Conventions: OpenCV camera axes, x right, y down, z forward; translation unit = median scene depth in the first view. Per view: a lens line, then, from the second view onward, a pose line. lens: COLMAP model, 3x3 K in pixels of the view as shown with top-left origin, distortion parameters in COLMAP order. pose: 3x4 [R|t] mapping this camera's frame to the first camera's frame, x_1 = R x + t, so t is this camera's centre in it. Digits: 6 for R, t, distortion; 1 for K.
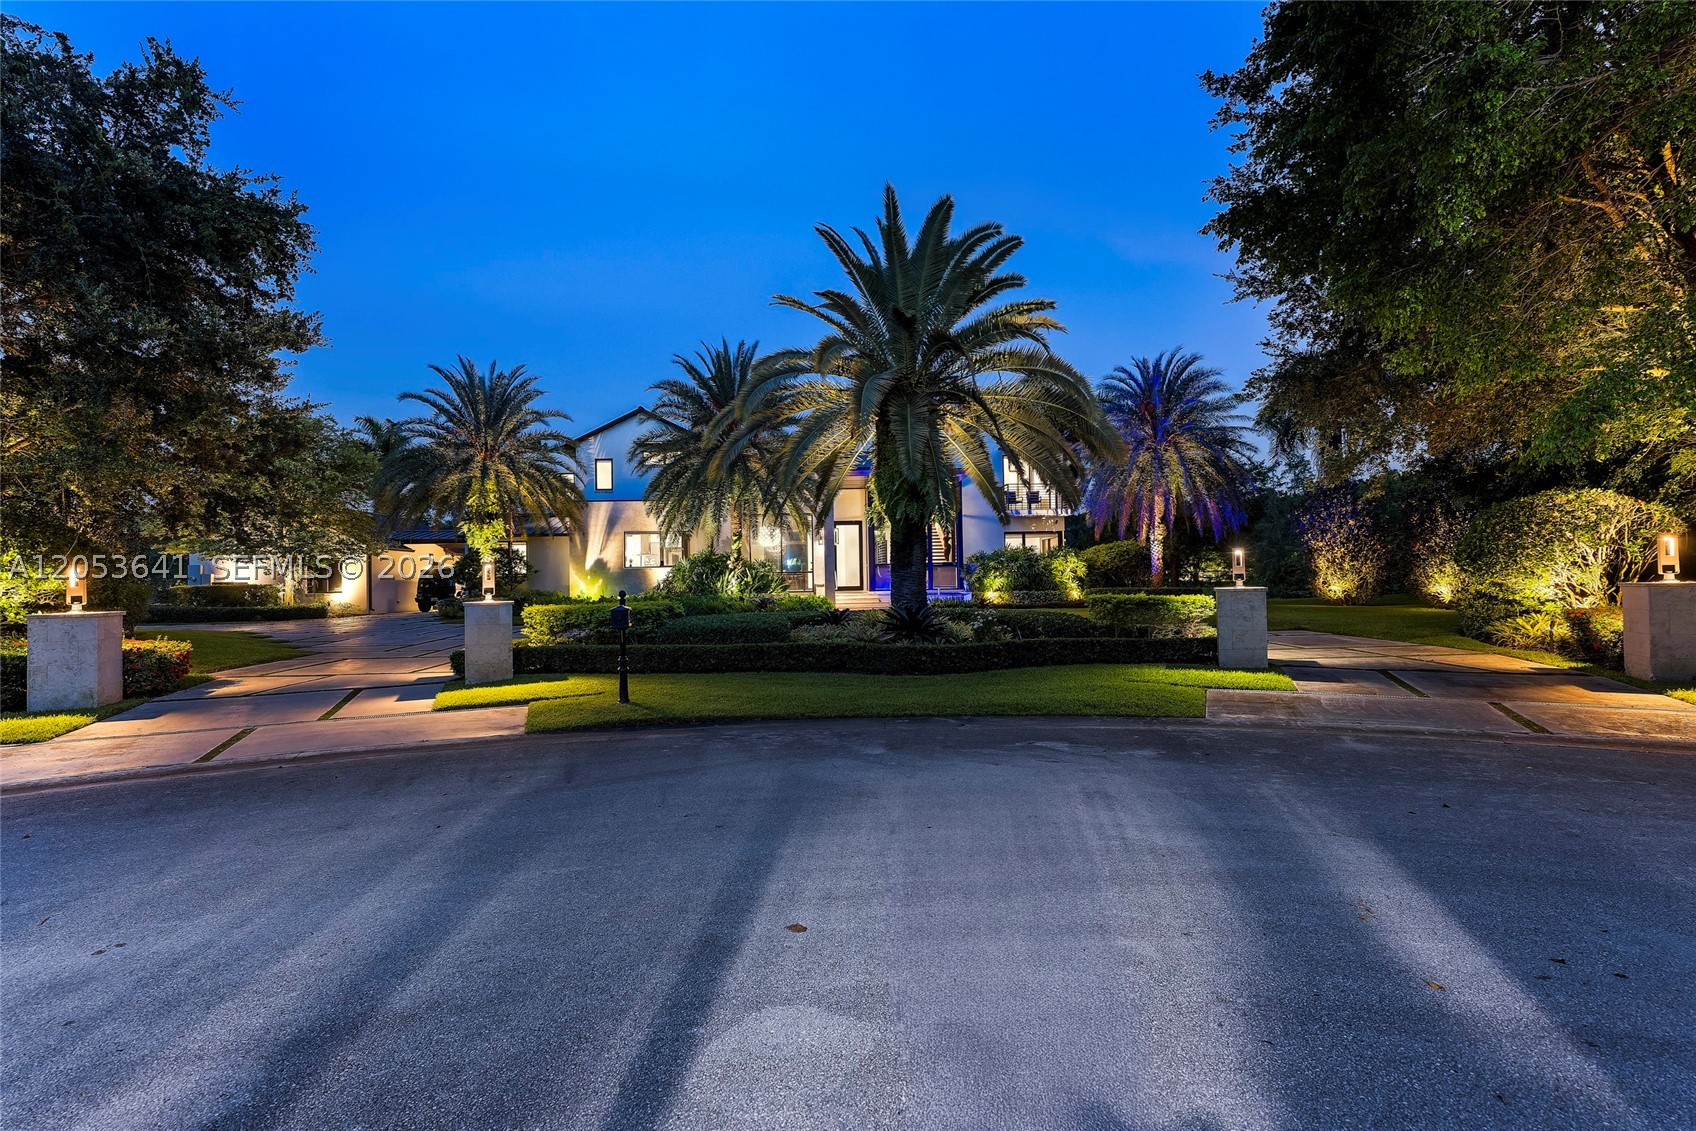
lens RADIAL K [[726.0, 0, 857.0], [0, 726.0, 567.6], [0, 0, 1]] dist [0.008013, -0.000129]
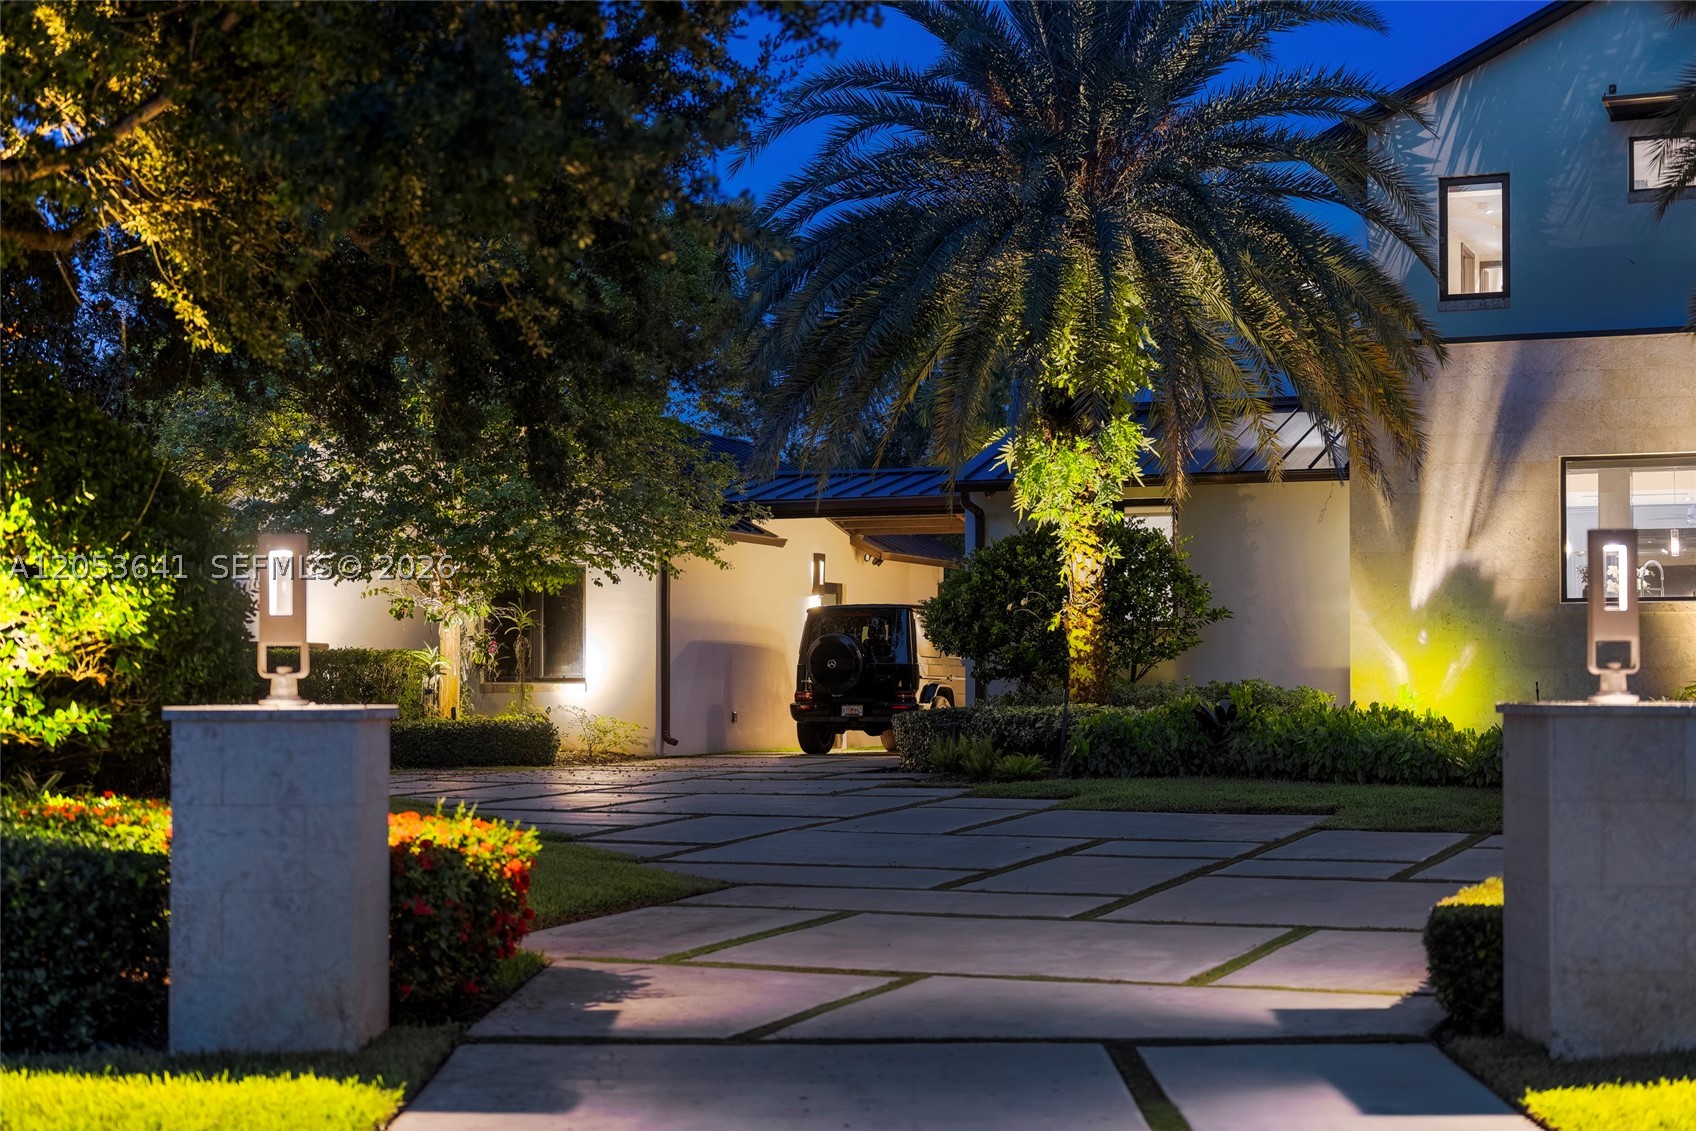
lens RADIAL K [[2592.5, 0, 849.8], [0, 2592.5, 572.7], [0, 0, 1]] dist [0.168266, 0.000000]
pose [[0.921699, -0.000562, -0.387904, -0.197413], [-0.008749, 0.999714, -0.022238, 0.012953], [0.387806, 0.023891, 0.921431, 0.066471]]
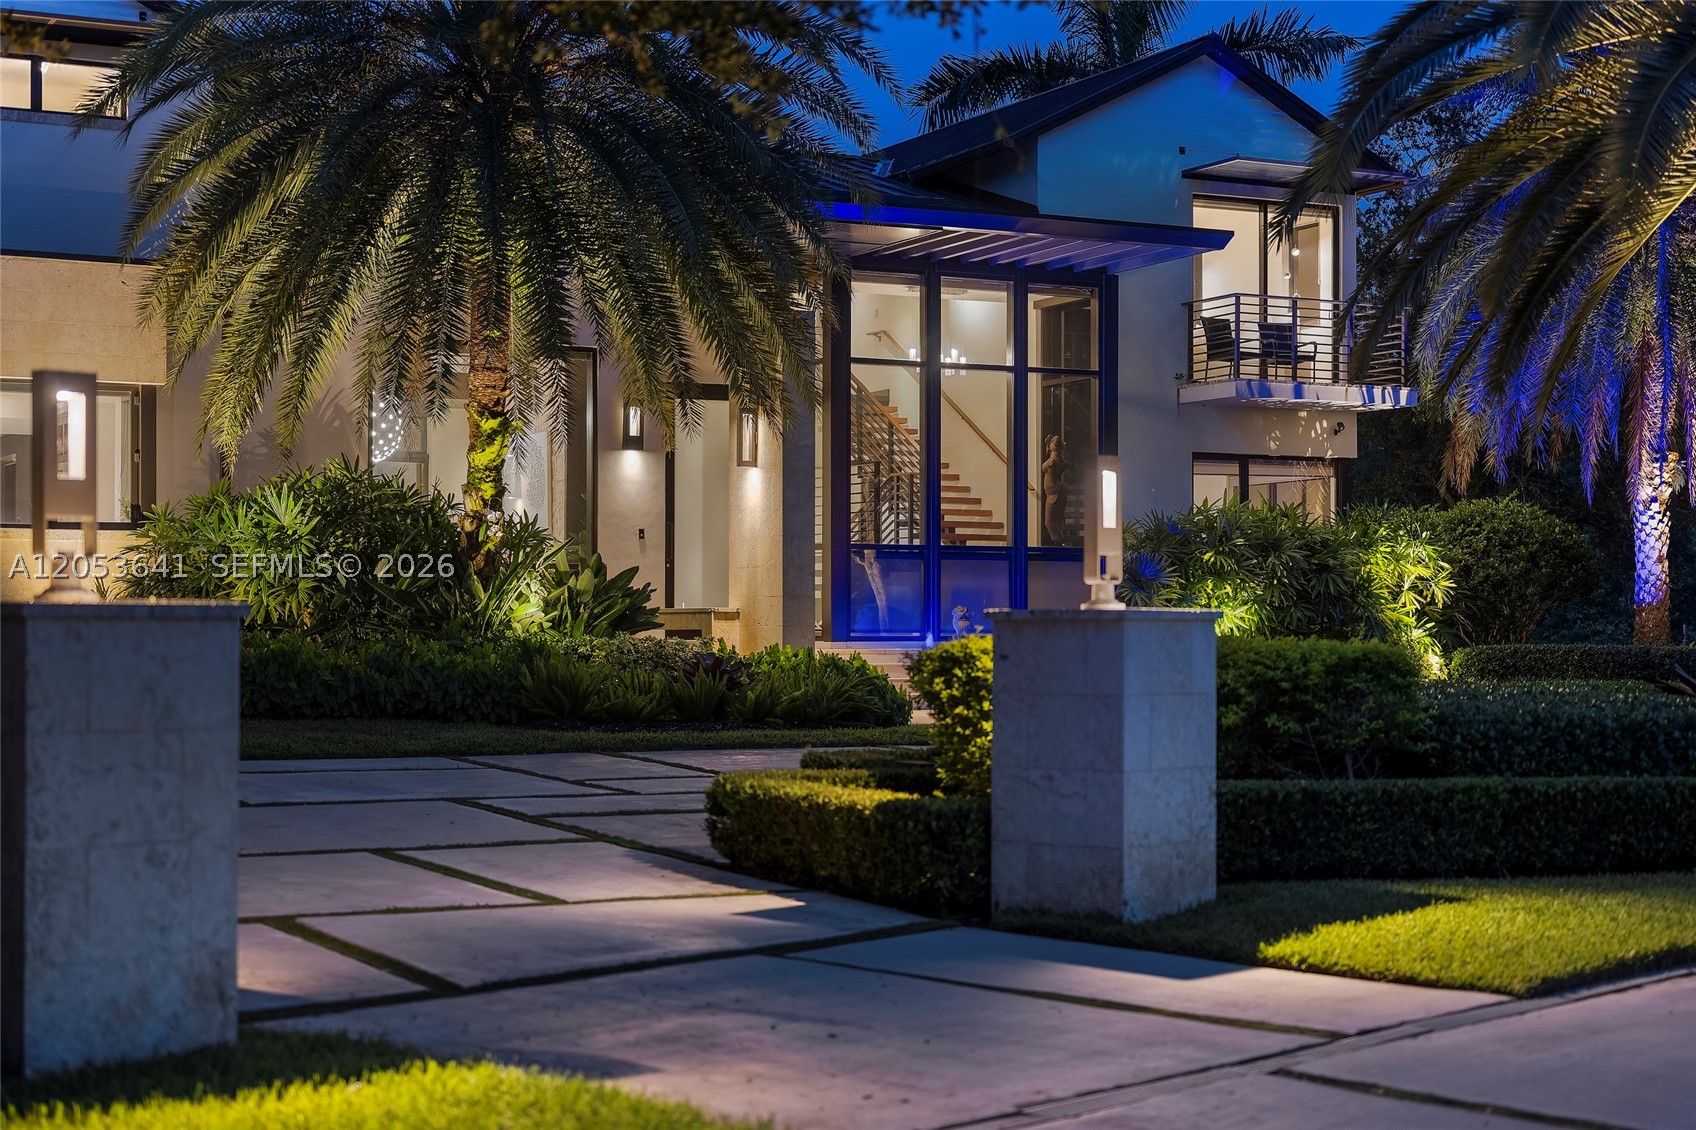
lens RADIAL K [[2592.5, 0, 847.4], [0, 2592.5, 563.3], [0, 0, 1]] dist [0.168266, 0.000000]
pose [[0.910024, 0.030655, 0.413422, -0.394929], [-0.025276, 0.999510, -0.018476, 0.021066], [-0.413785, 0.006364, 0.910352, 0.085291]]
